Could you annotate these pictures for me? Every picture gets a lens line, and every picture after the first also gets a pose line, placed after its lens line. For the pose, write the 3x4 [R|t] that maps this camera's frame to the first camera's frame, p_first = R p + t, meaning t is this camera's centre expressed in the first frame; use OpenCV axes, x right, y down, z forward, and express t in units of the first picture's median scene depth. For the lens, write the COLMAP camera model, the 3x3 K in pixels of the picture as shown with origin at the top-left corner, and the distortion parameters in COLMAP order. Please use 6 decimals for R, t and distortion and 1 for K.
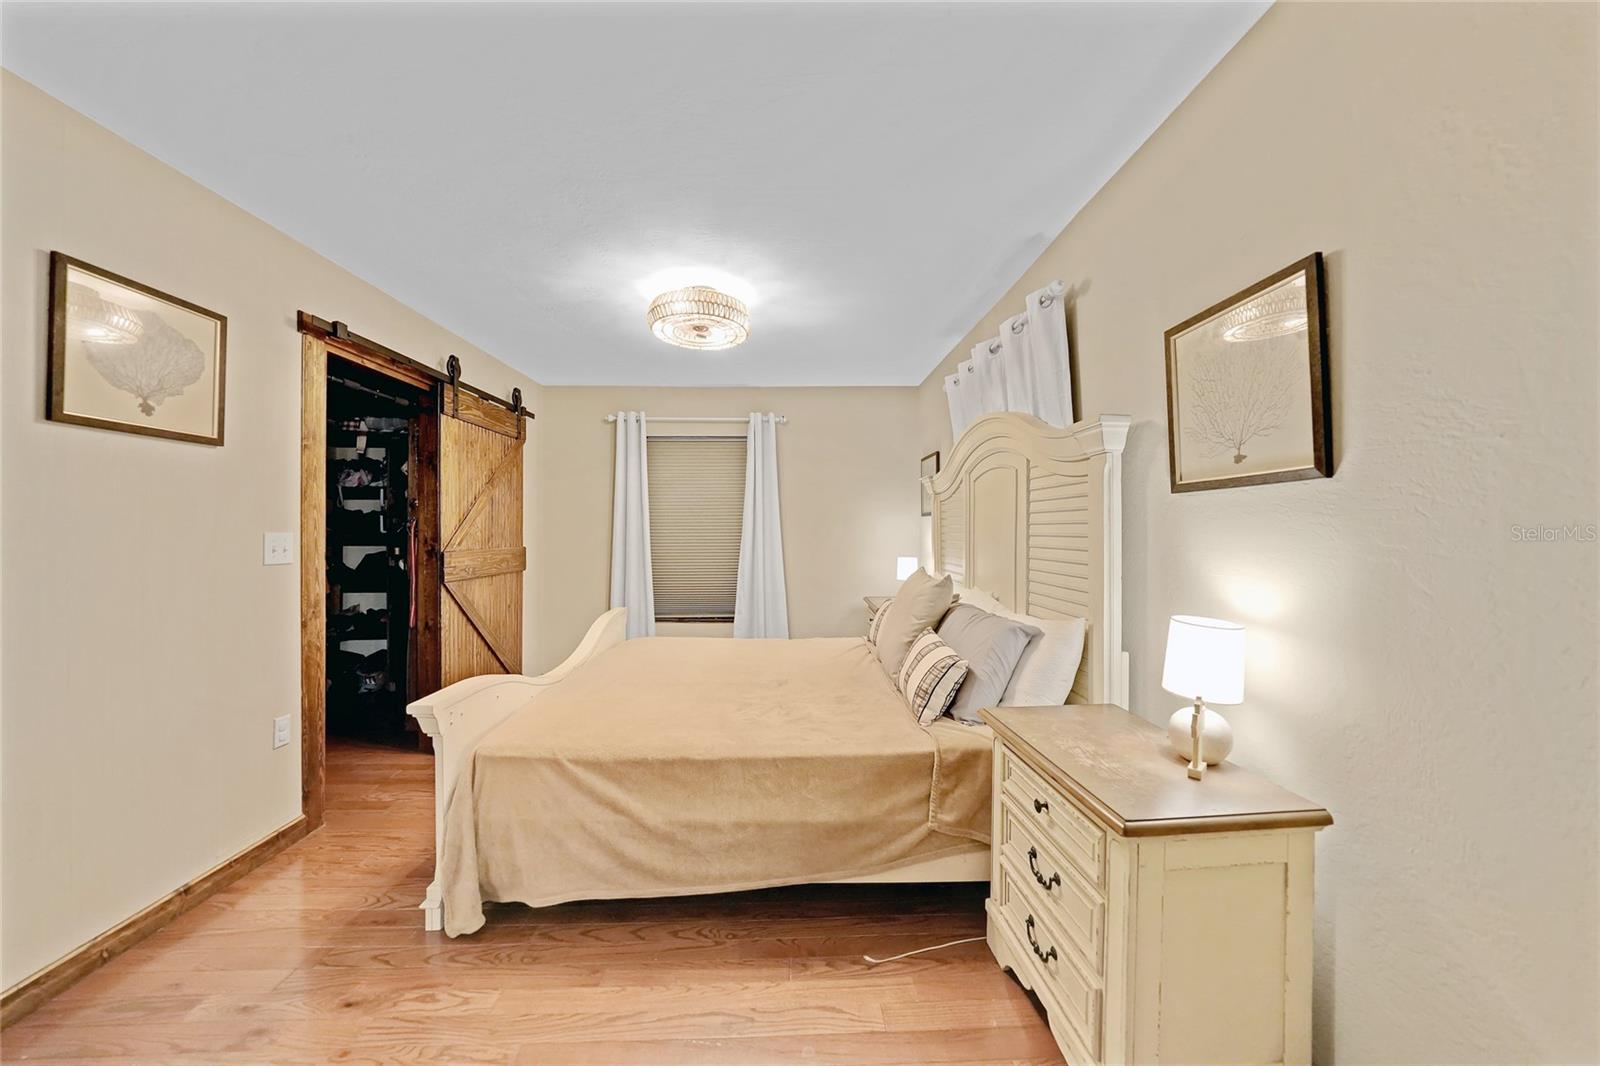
lens RADIAL K [[578.2, 0, 777.9], [0, 578.2, 528.0], [0, 0, 1]] dist [-0.000147, -0.000125]
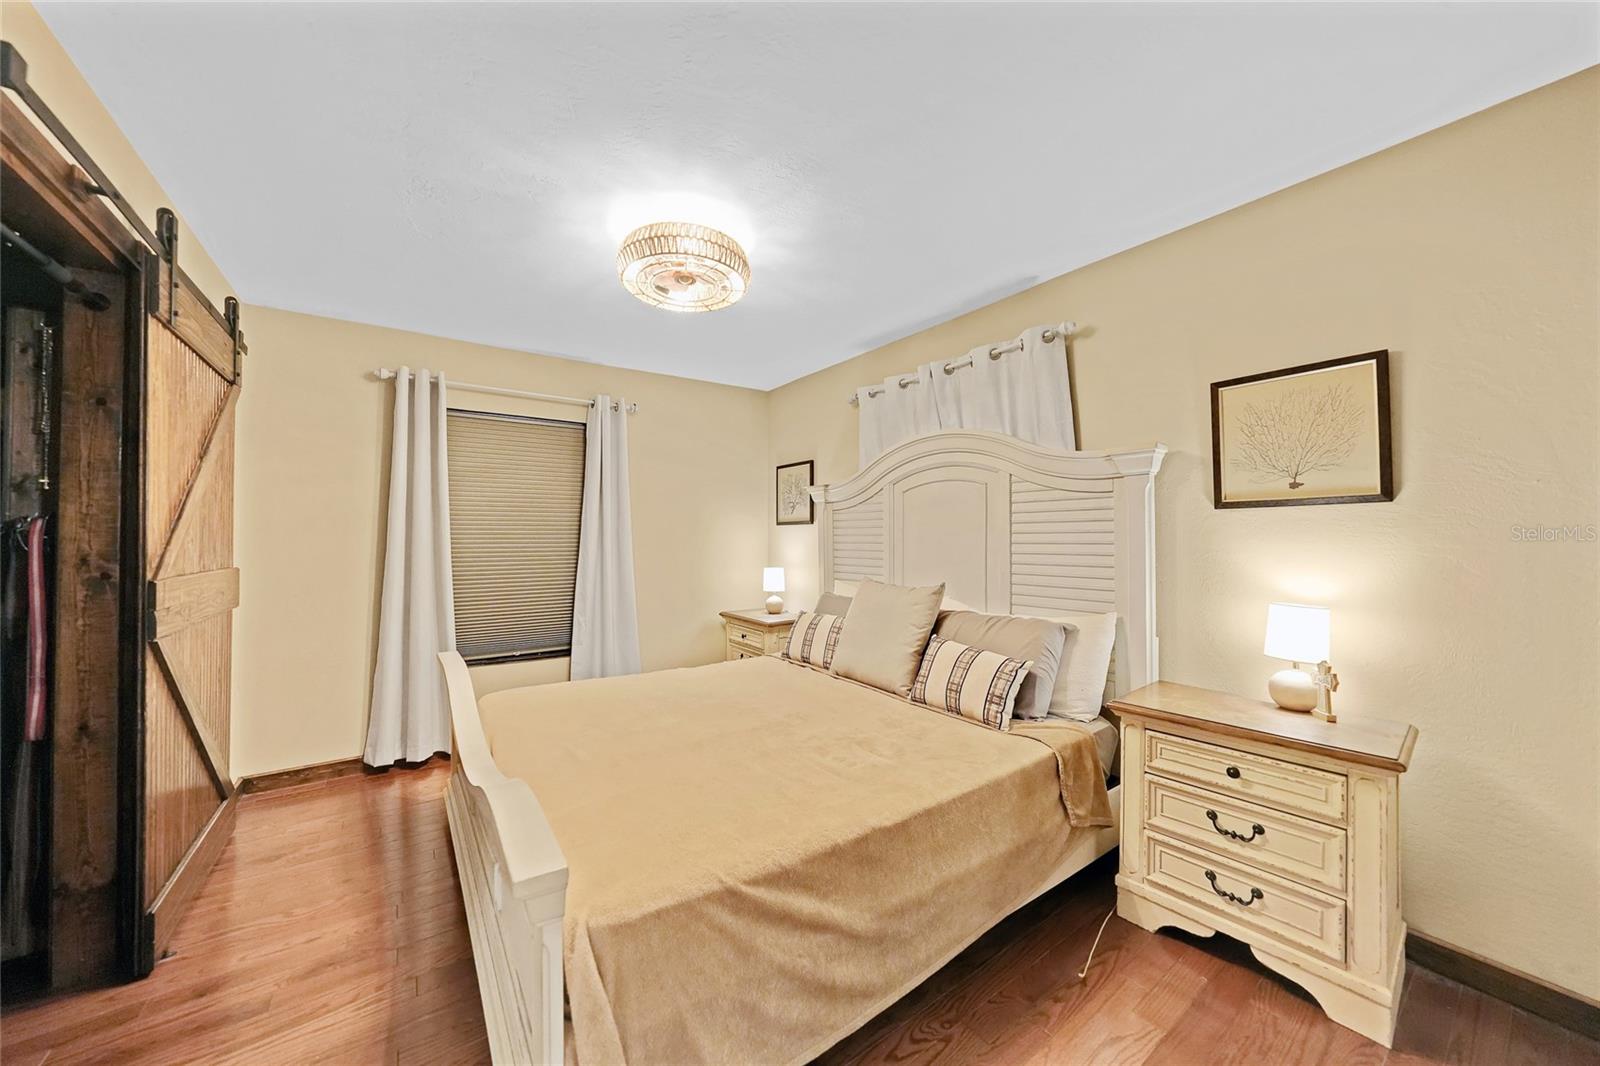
lens RADIAL K [[582.8, 0, 800.0], [0, 582.8, 533.0], [0, 0, 1]] dist [-0.009806, 0.000149]
pose [[0.813080, 0.005724, 0.582123, -0.714333], [-0.000534, 0.999959, -0.009086, 0.004699], [-0.582151, 0.007077, 0.813050, 0.423399]]
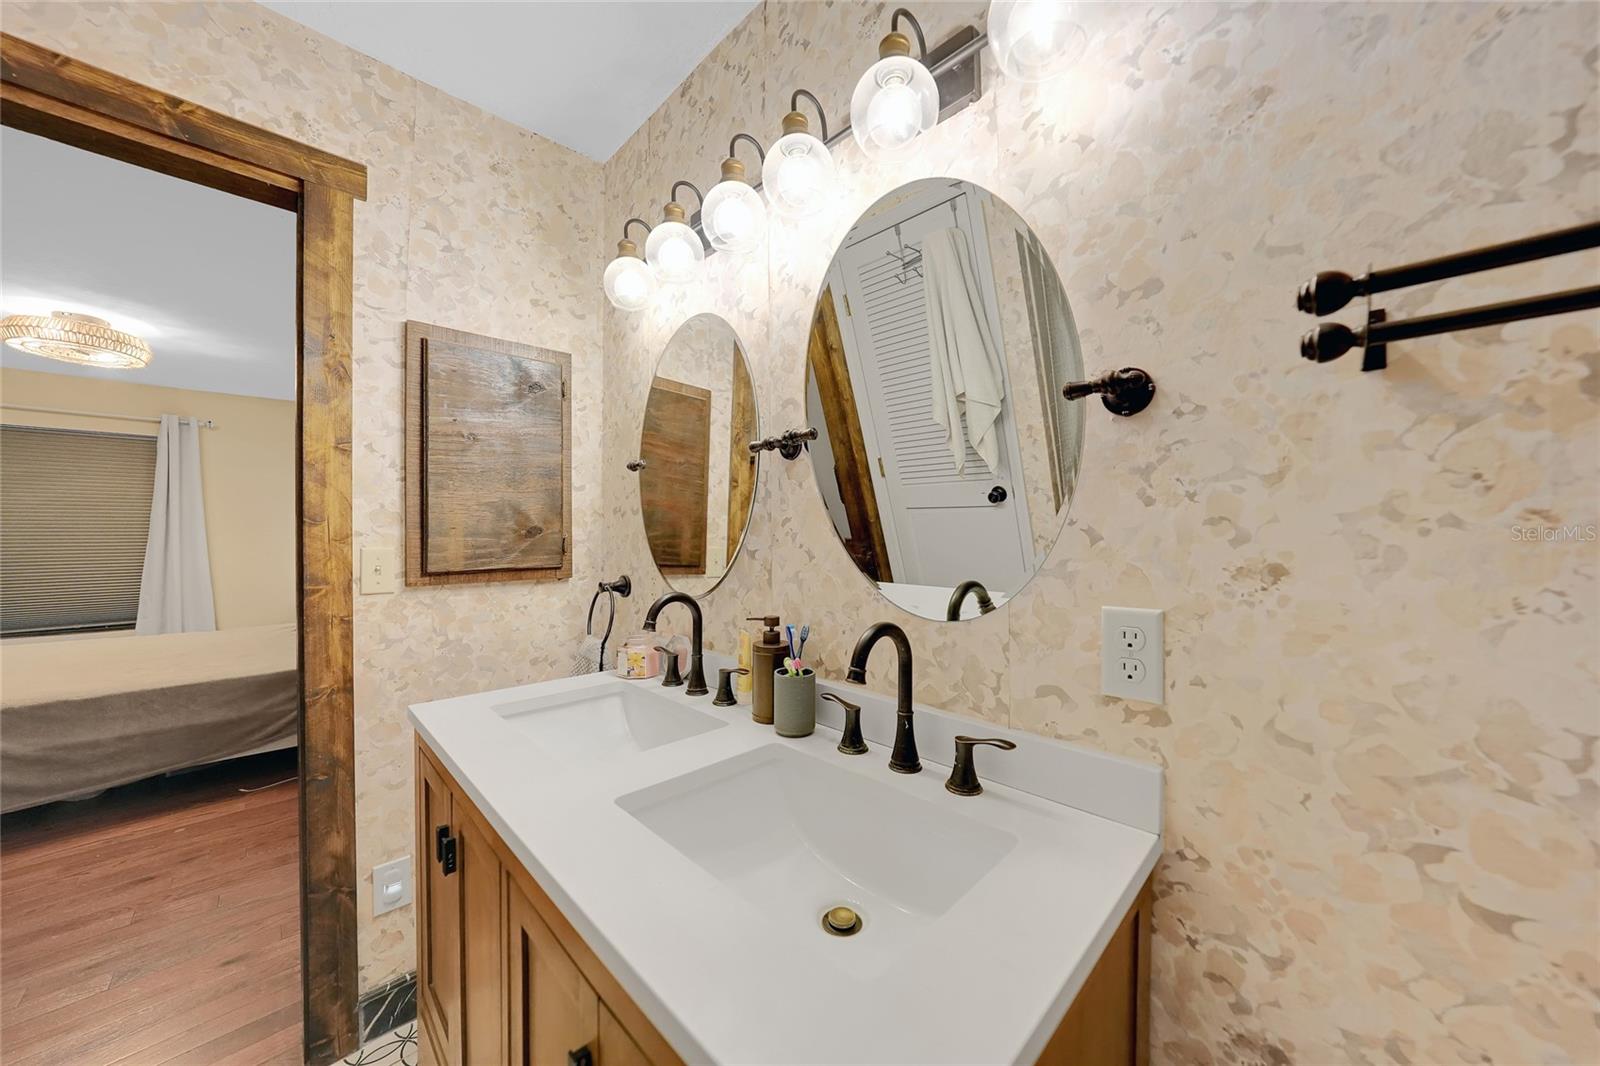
lens RADIAL K [[555.0, 0, 789.6], [0, 555.0, 552.5], [0, 0, 1]] dist [-0.001185, -0.000127]
pose [[0.724151, -0.005290, 0.689621, 0.176440], [-0.015953, 0.999575, 0.024419, 0.002711], [-0.689457, -0.028684, 0.723759, -1.064032]]
